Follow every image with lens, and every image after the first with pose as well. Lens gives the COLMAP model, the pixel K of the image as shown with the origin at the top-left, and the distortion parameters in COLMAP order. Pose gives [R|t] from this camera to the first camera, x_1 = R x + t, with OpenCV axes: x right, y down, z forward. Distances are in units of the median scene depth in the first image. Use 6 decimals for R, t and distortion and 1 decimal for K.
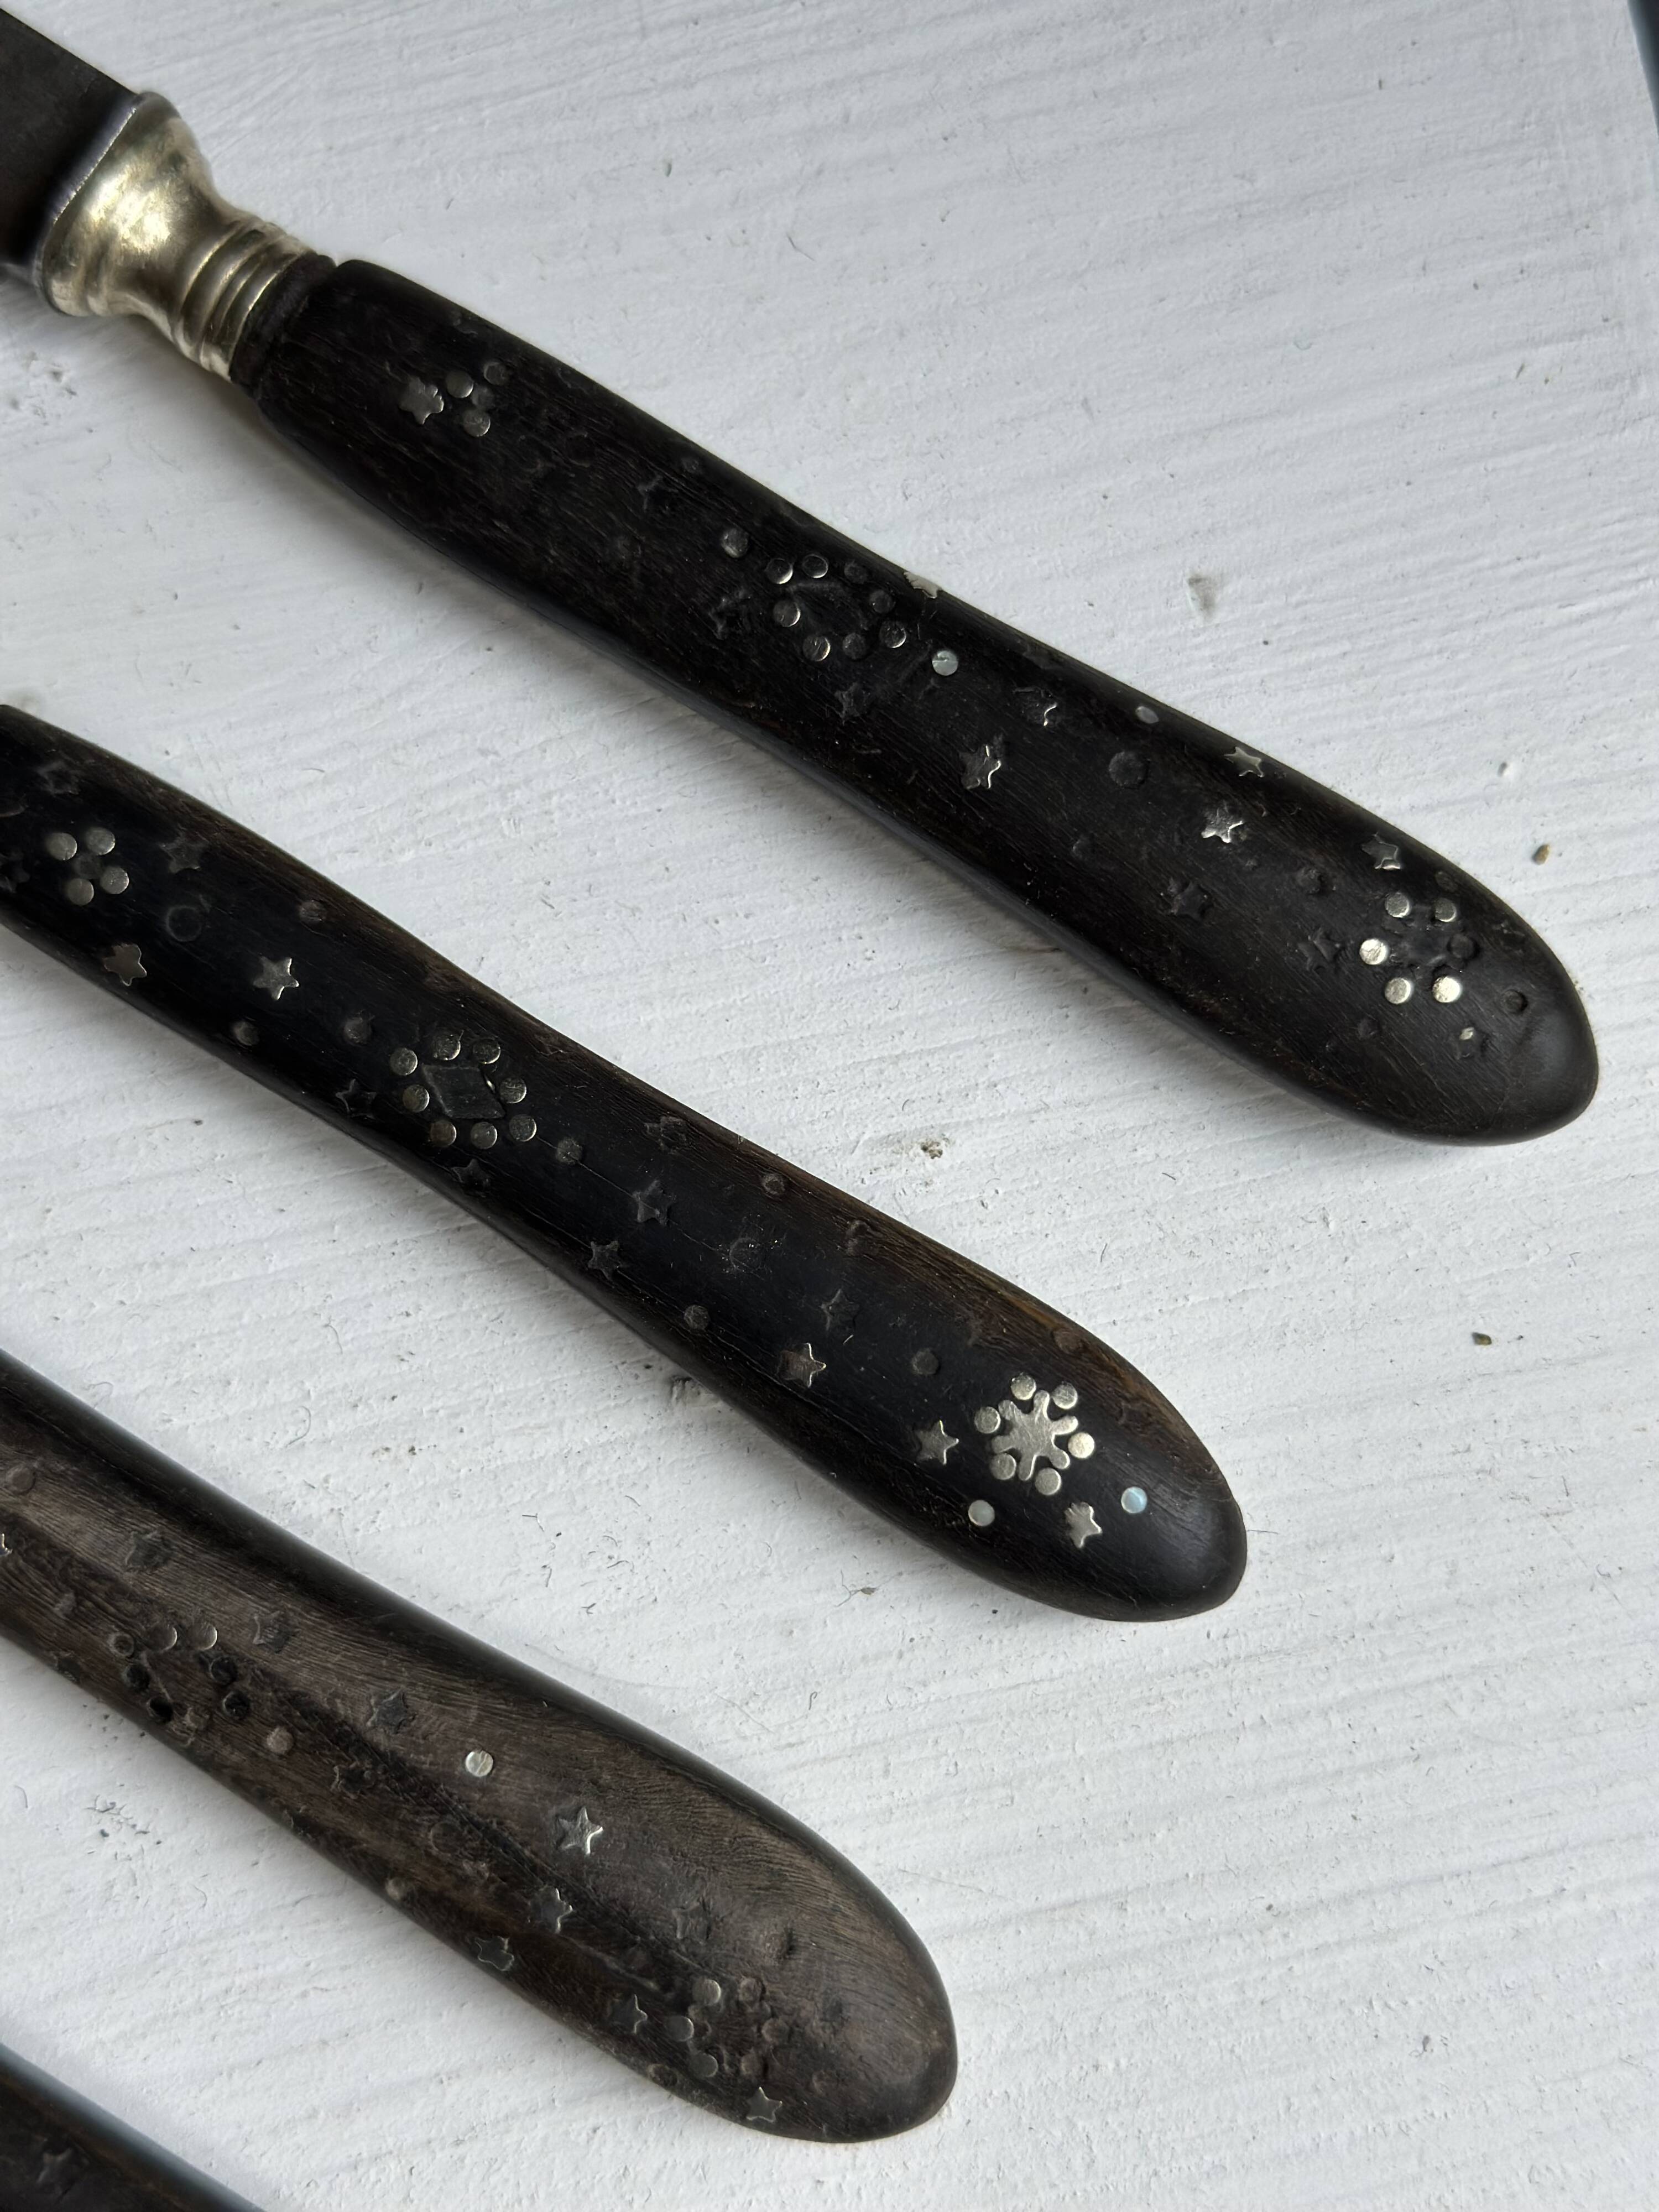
lens RADIAL K [[3250.8, 0, 829.5], [0, 3250.8, 1106.0], [0, 0, 1]] dist [0.221800, -0.747834]
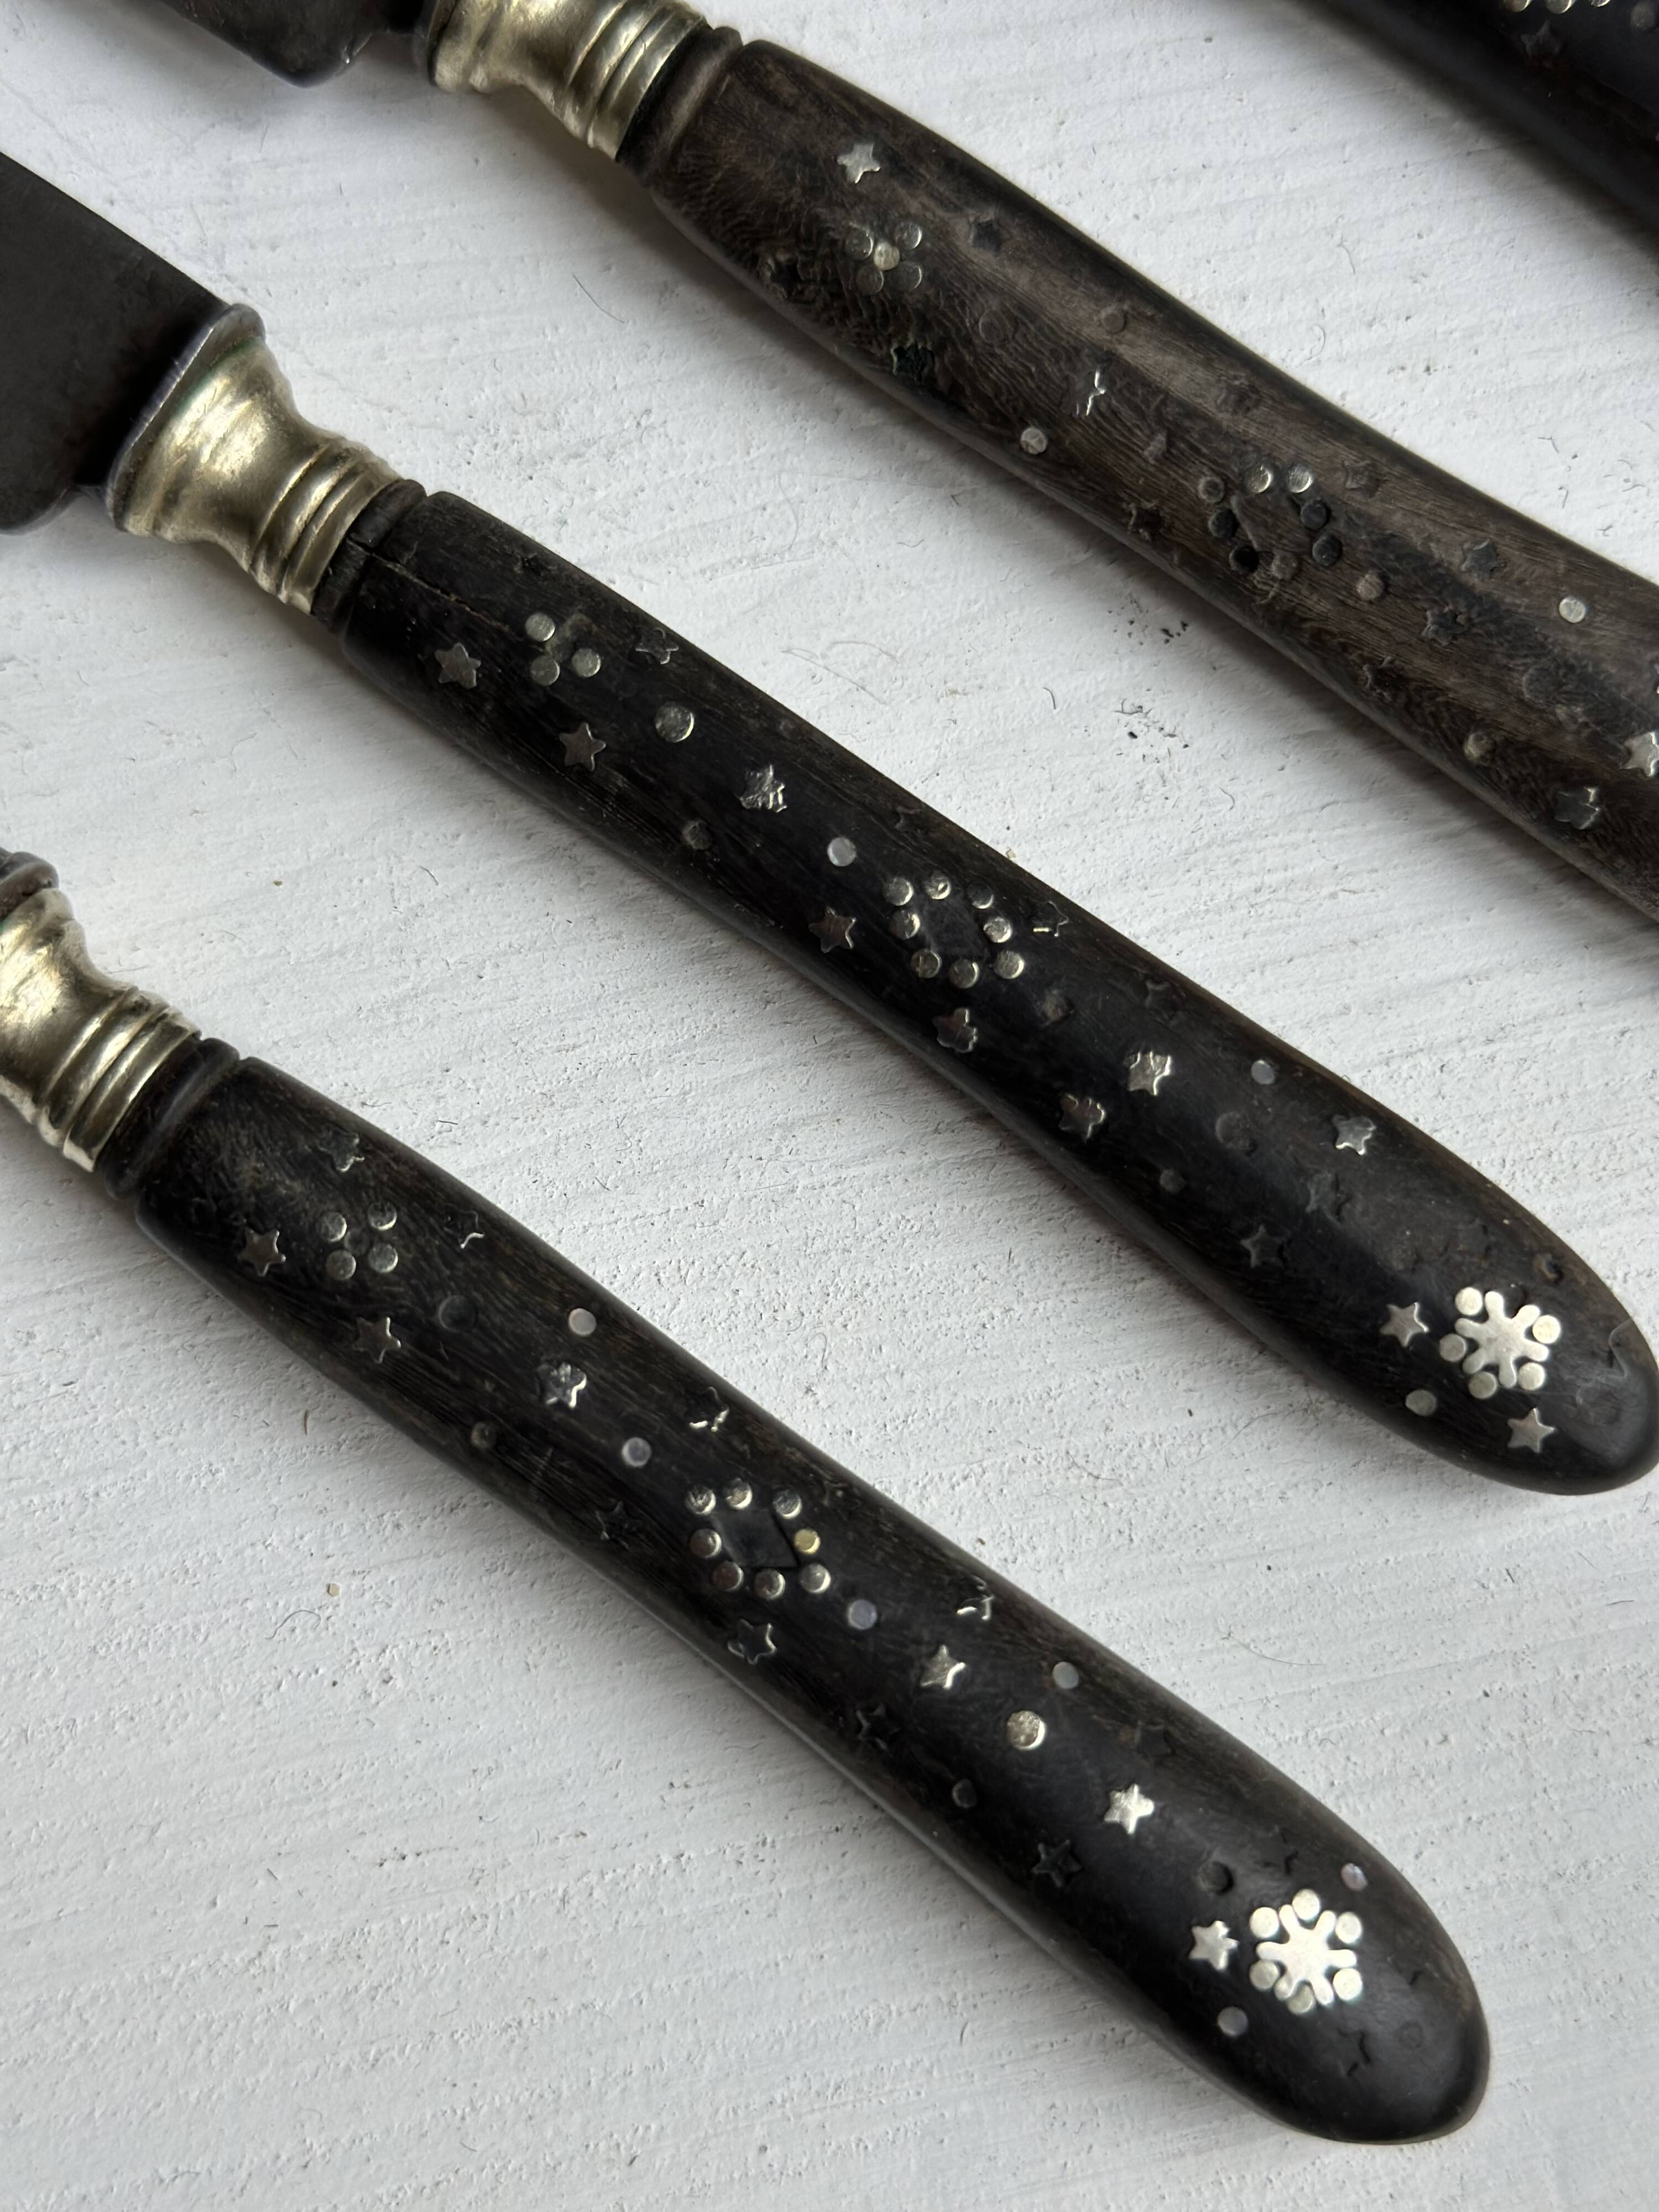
lens RADIAL K [[3250.8, 0, 829.5], [0, 3250.8, 1106.0], [0, 0, 1]] dist [0.221800, -0.747834]
pose [[0.998636, 0.010537, 0.051133, -0.378433], [-0.009814, 0.999848, -0.014376, 0.364821], [-0.051277, 0.013855, 0.998588, 0.017962]]
